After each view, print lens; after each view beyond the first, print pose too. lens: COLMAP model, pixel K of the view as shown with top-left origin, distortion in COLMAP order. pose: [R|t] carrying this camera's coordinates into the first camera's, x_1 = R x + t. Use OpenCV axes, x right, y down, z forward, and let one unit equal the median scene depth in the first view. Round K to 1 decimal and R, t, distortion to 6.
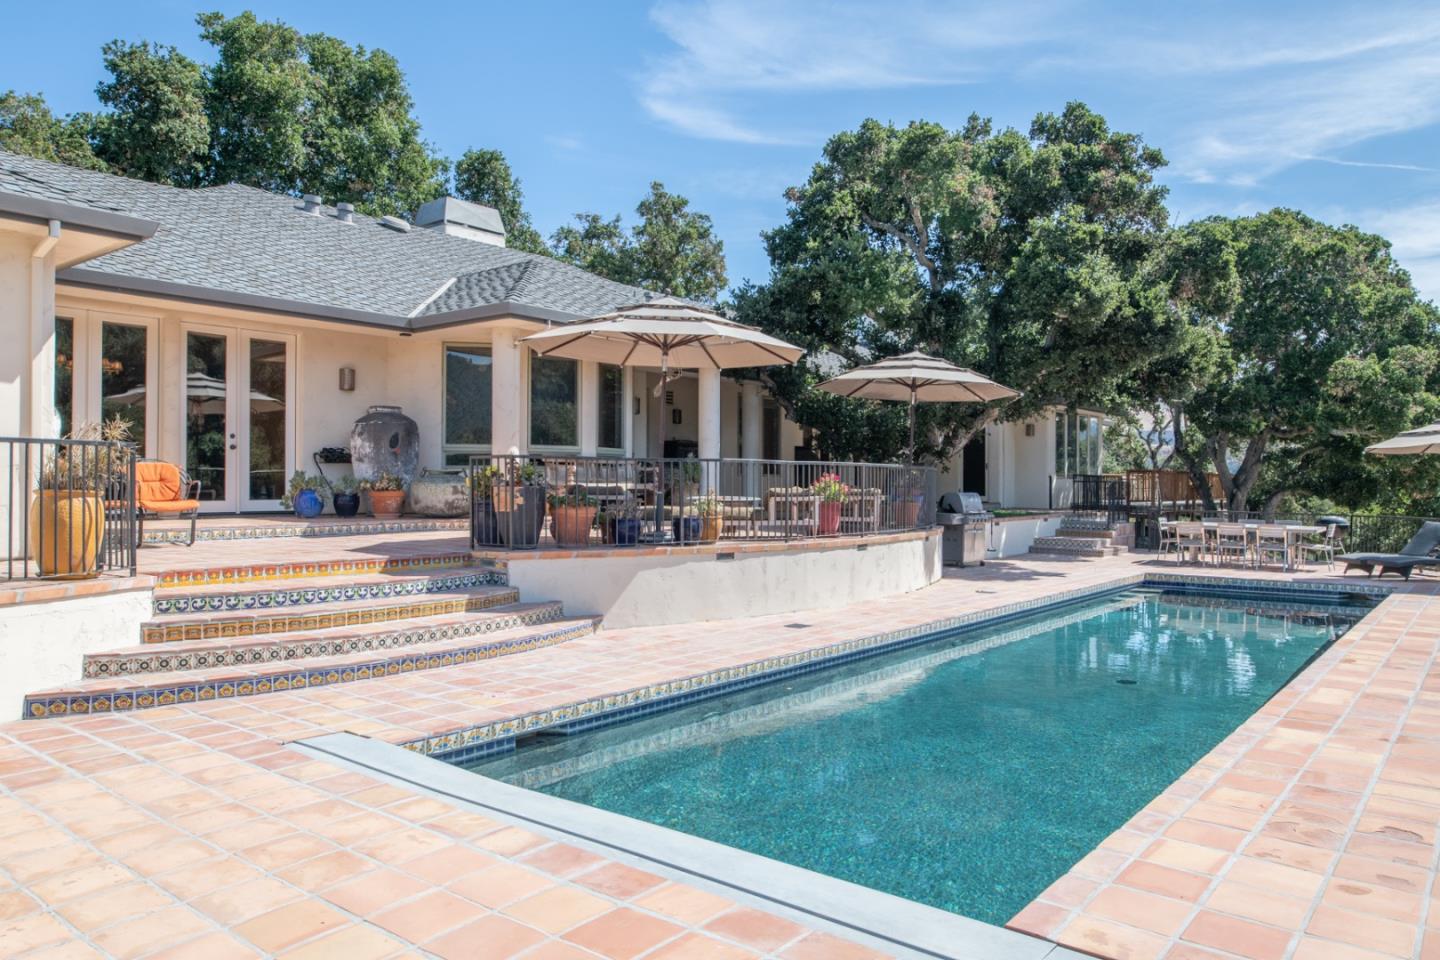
lens RADIAL K [[1004.1, 0, 730.3], [0, 1004.1, 474.1], [0, 0, 1]] dist [-0.006378, -0.014338]
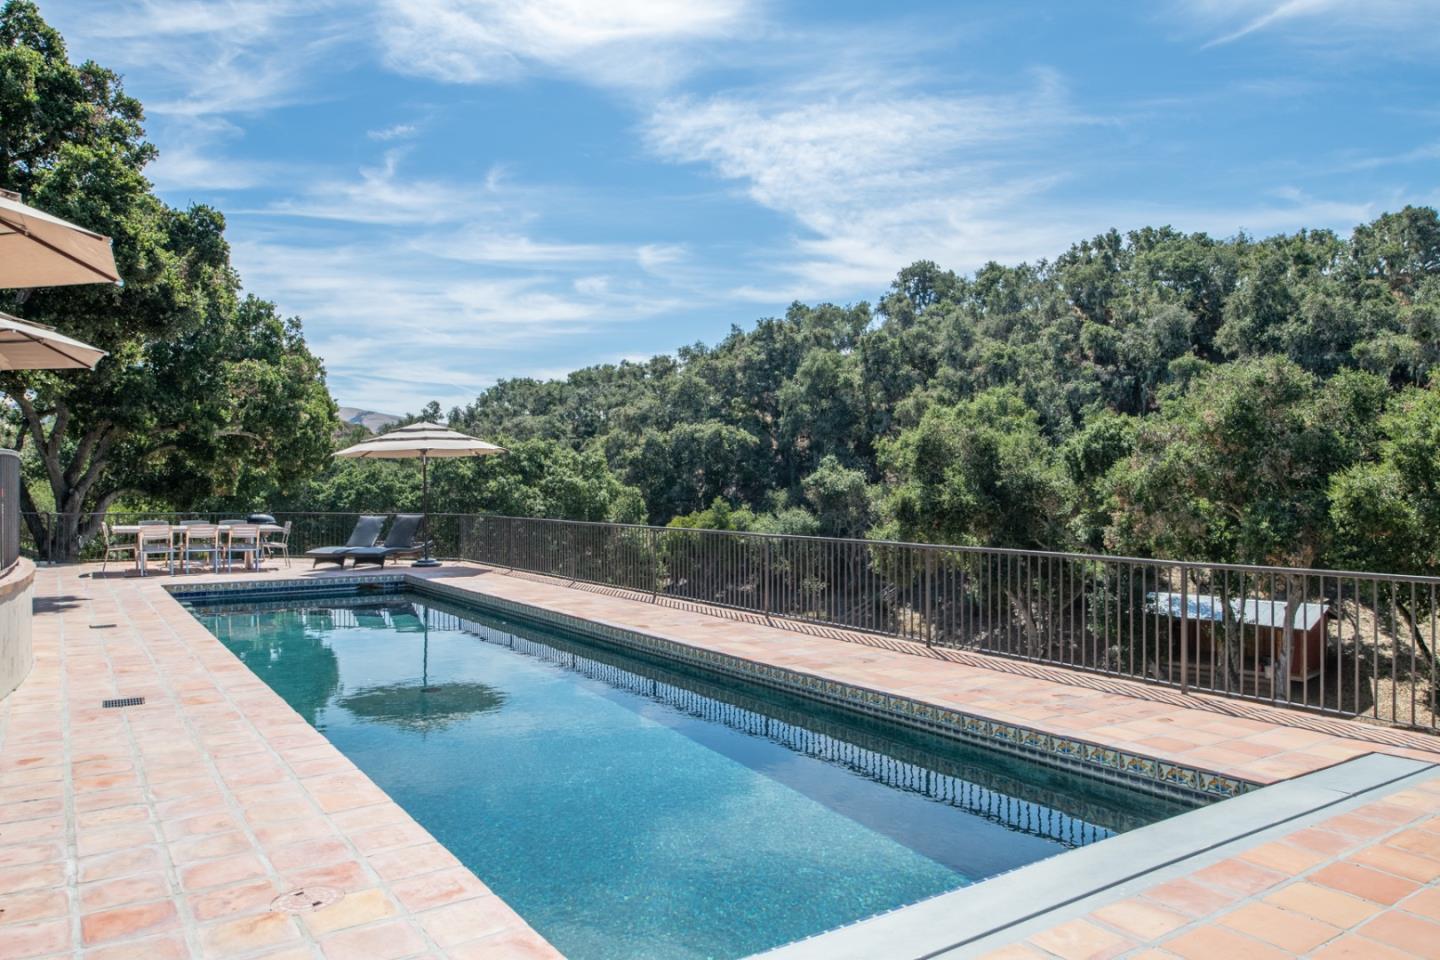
lens RADIAL K [[1004.1, 0, 727.7], [0, 1004.1, 485.1], [0, 0, 1]] dist [-0.006378, -0.014338]
pose [[0.289946, -0.002148, 0.957041, -0.278478], [-0.007722, 0.999960, 0.004584, 0.003547], [-0.957012, -0.008719, 0.289918, 0.277564]]
